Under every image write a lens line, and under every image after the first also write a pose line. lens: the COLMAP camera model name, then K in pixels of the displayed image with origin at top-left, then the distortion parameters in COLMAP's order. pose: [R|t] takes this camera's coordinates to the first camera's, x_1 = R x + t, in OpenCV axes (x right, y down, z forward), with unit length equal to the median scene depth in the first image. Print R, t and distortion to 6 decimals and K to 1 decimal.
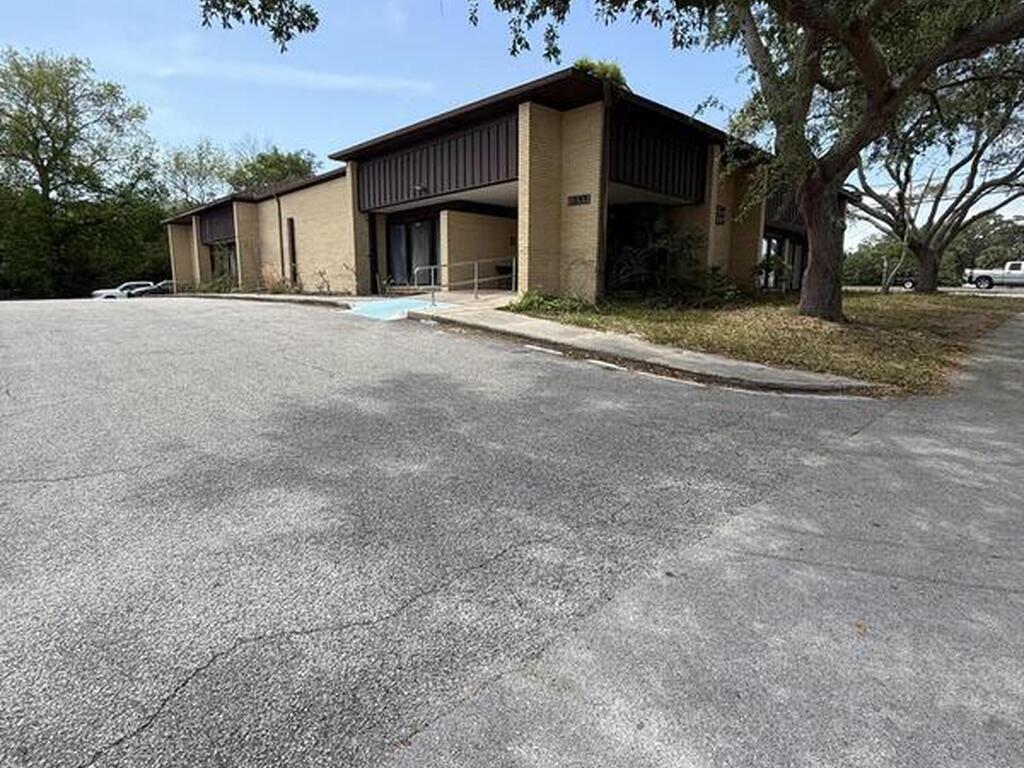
lens RADIAL K [[554.6, 0, 526.3], [0, 554.6, 381.5], [0, 0, 1]] dist [0.006776, -0.001601]
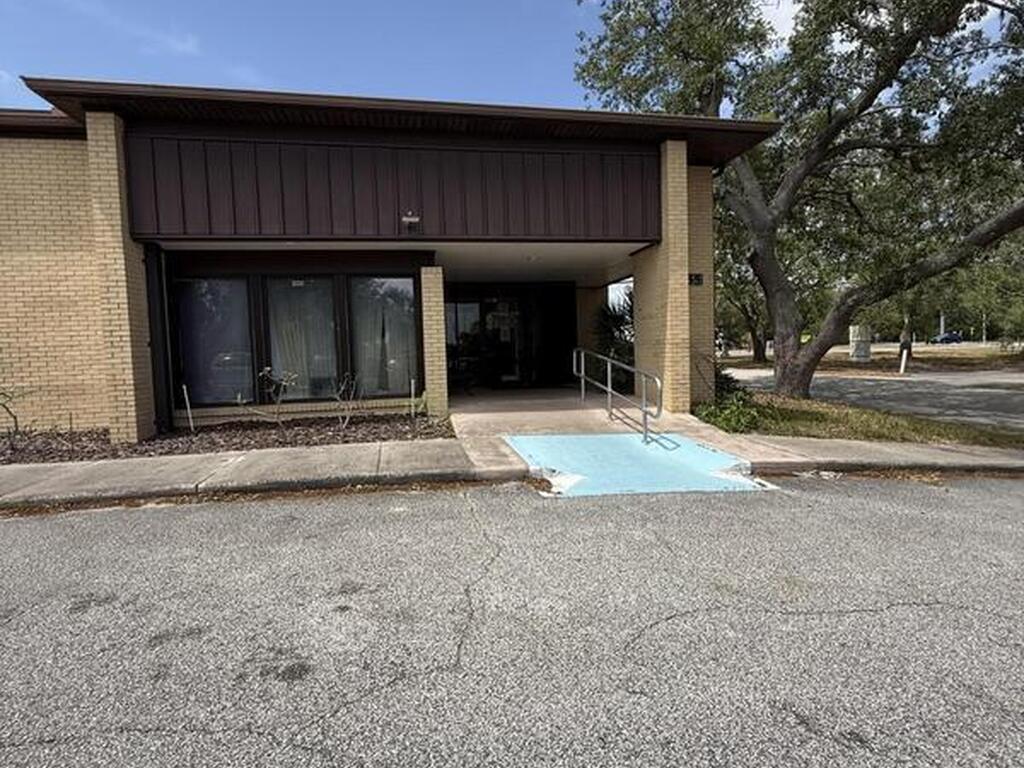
lens RADIAL K [[480.4, 0, 512.0], [0, 480.4, 384.0], [0, 0, 1]] dist [-0.001467, -0.000672]
pose [[0.564197, -0.075019, 0.822225, -0.489943], [0.167924, 0.985475, -0.025312, -0.157364], [-0.808383, 0.152352, 0.568599, 0.645947]]
